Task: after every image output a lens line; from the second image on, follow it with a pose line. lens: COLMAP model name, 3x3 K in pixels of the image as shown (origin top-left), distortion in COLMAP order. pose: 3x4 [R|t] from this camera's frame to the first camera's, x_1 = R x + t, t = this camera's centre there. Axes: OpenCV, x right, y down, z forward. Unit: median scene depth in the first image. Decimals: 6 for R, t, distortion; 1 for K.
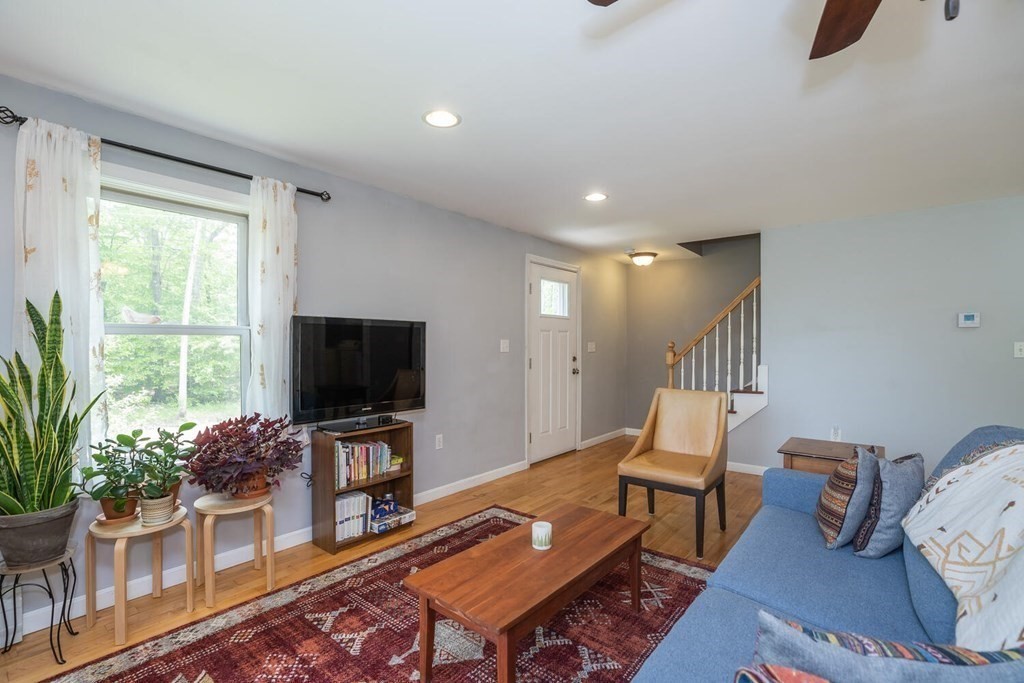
lens RADIAL K [[469.5, 0, 510.6], [0, 469.5, 348.5], [0, 0, 1]] dist [-0.057756, 0.022969]
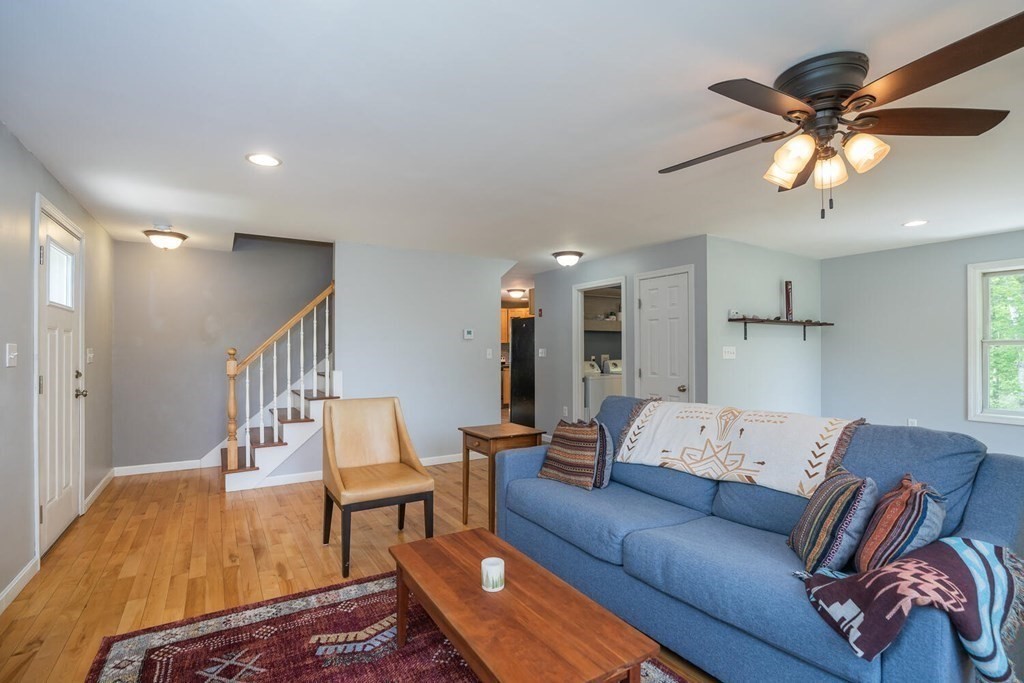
lens RADIAL K [[469.5, 0, 510.6], [0, 469.5, 348.5], [0, 0, 1]] dist [-0.057756, 0.022969]
pose [[0.326318, 0.003451, 0.945254, -0.528240], [0.008932, 0.999937, -0.006735, -0.006515], [-0.945218, 0.010641, 0.326267, 0.491400]]
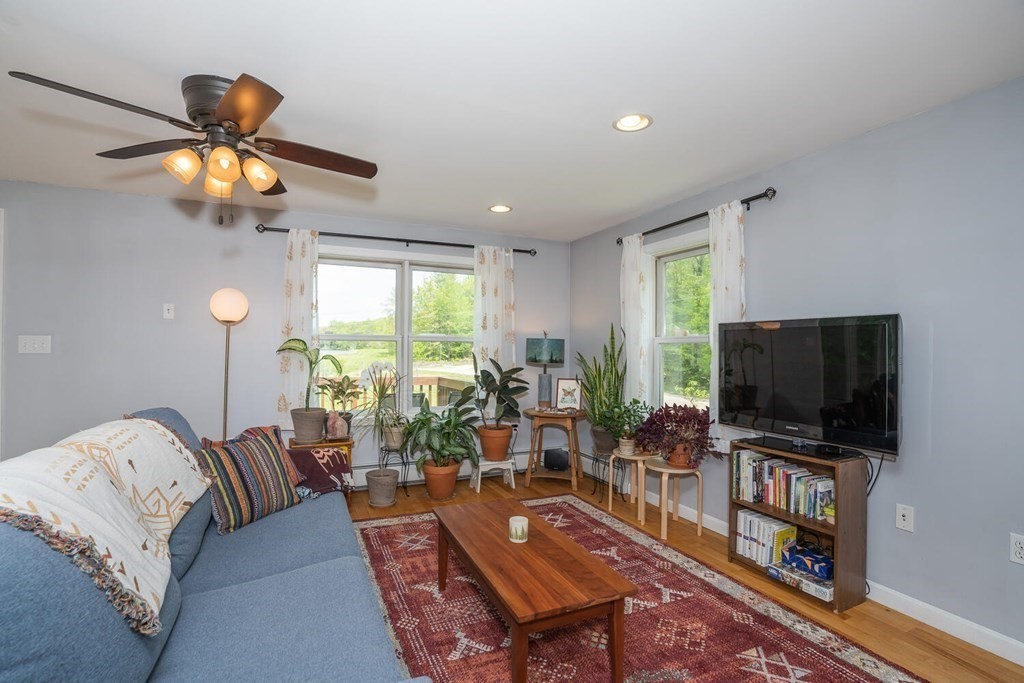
lens RADIAL K [[469.5, 0, 510.6], [0, 469.5, 348.5], [0, 0, 1]] dist [-0.057756, 0.022969]
pose [[-0.443377, -0.006241, -0.896314, 0.732429], [-0.017184, 0.999851, 0.001538, -0.004305], [0.896171, 0.016084, -0.443418, 1.037467]]
